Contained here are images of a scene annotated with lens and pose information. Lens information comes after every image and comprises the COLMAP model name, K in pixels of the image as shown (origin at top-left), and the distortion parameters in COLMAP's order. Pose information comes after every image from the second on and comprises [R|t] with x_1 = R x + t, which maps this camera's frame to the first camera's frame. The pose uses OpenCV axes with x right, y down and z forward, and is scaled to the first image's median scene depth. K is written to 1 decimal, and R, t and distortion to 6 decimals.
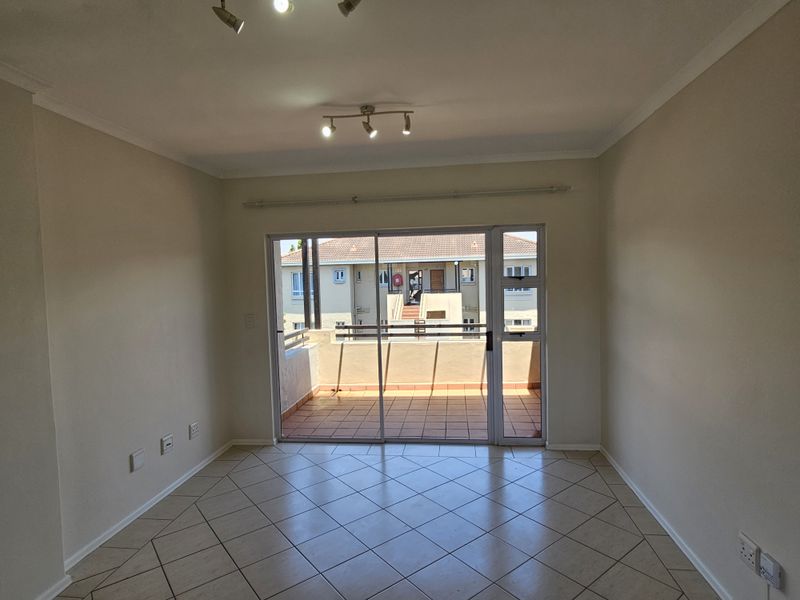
lens RADIAL K [[459.3, 0, 400.0], [0, 459.3, 300.0], [0, 0, 1]] dist [0.002974, 0.000124]
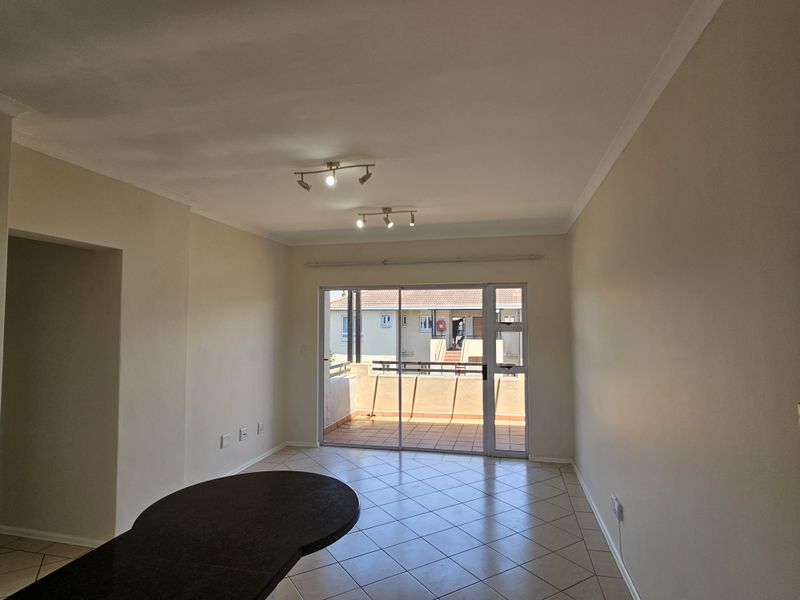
lens RADIAL K [[459.3, 0, 400.0], [0, 459.3, 300.0], [0, 0, 1]] dist [0.002974, 0.000124]
pose [[0.993697, 0.021225, -0.110074, 0.085531], [-0.032067, 0.994700, -0.097691, 0.019485], [0.107417, 0.100605, 0.989111, -0.279644]]
